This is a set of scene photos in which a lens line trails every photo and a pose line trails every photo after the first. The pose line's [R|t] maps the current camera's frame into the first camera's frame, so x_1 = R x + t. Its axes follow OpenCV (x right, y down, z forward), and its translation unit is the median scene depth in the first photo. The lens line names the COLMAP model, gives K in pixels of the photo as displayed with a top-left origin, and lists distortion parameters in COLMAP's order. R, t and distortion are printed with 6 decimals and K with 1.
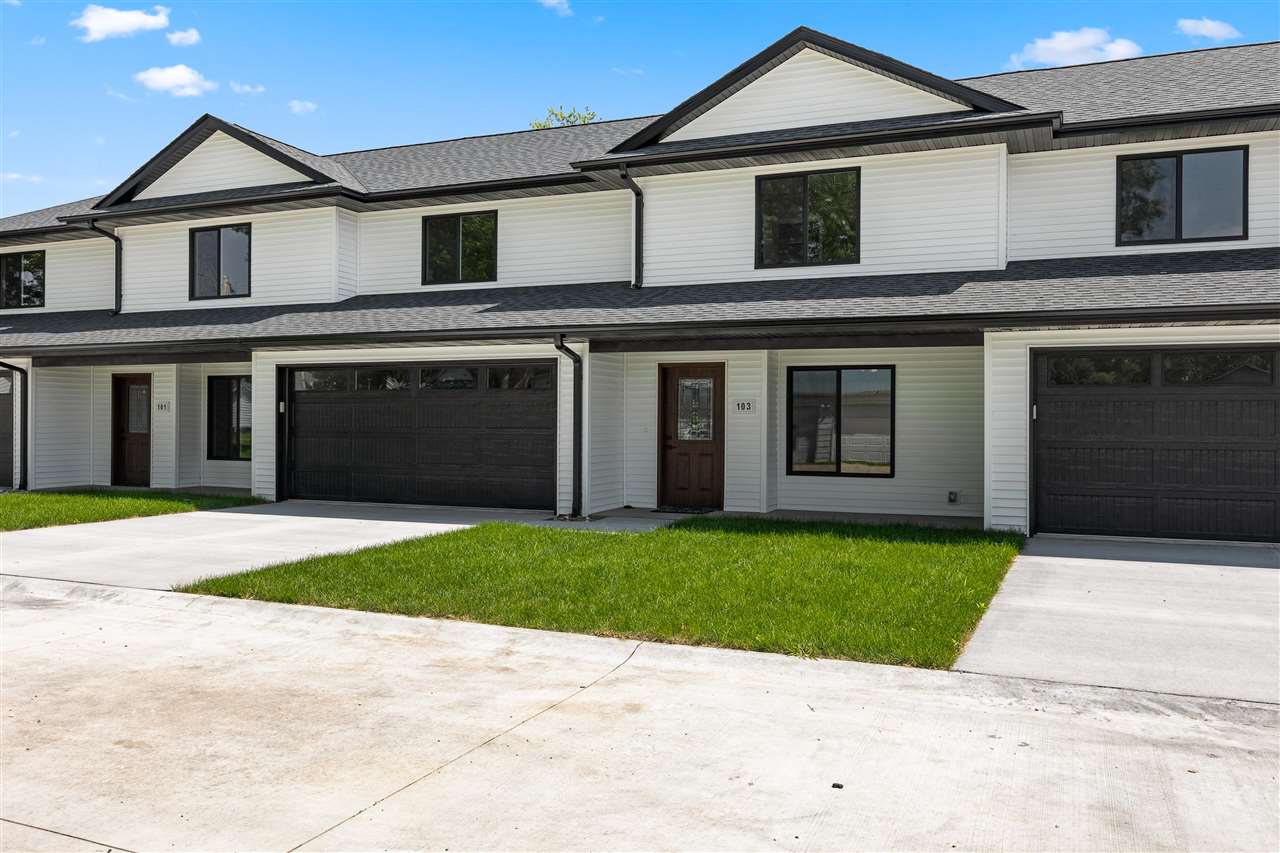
lens RADIAL K [[1023.1, 0, 640.2], [0, 1023.1, 422.9], [0, 0, 1]] dist [-0.040925, 0.002615]
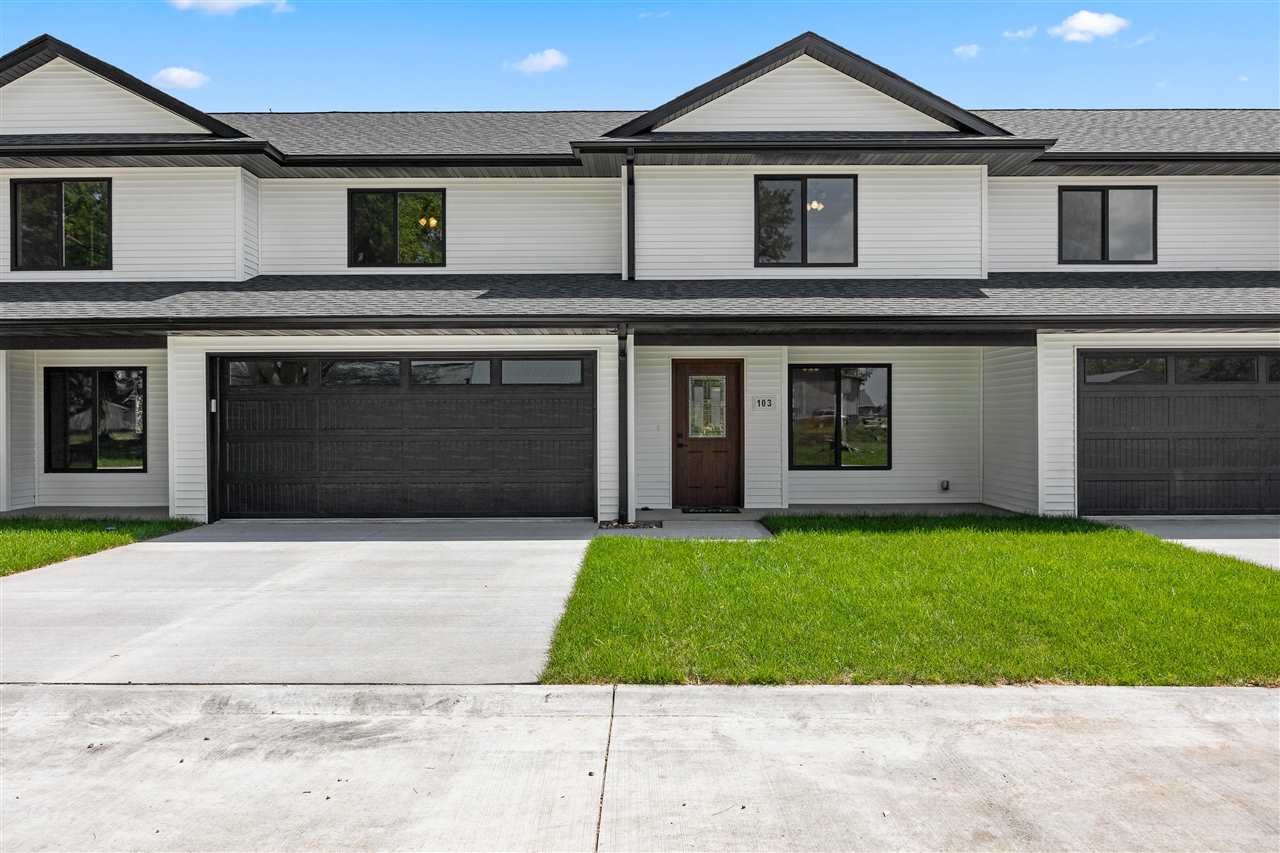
lens RADIAL K [[891.8, 0, 640.1], [0, 891.8, 423.5], [0, 0, 1]] dist [-0.028467, 0.003961]
pose [[0.920667, -0.011958, 0.390167, -0.342147], [0.009689, 0.999923, 0.007783, -0.004071], [-0.390230, -0.003385, 0.920711, 0.236818]]
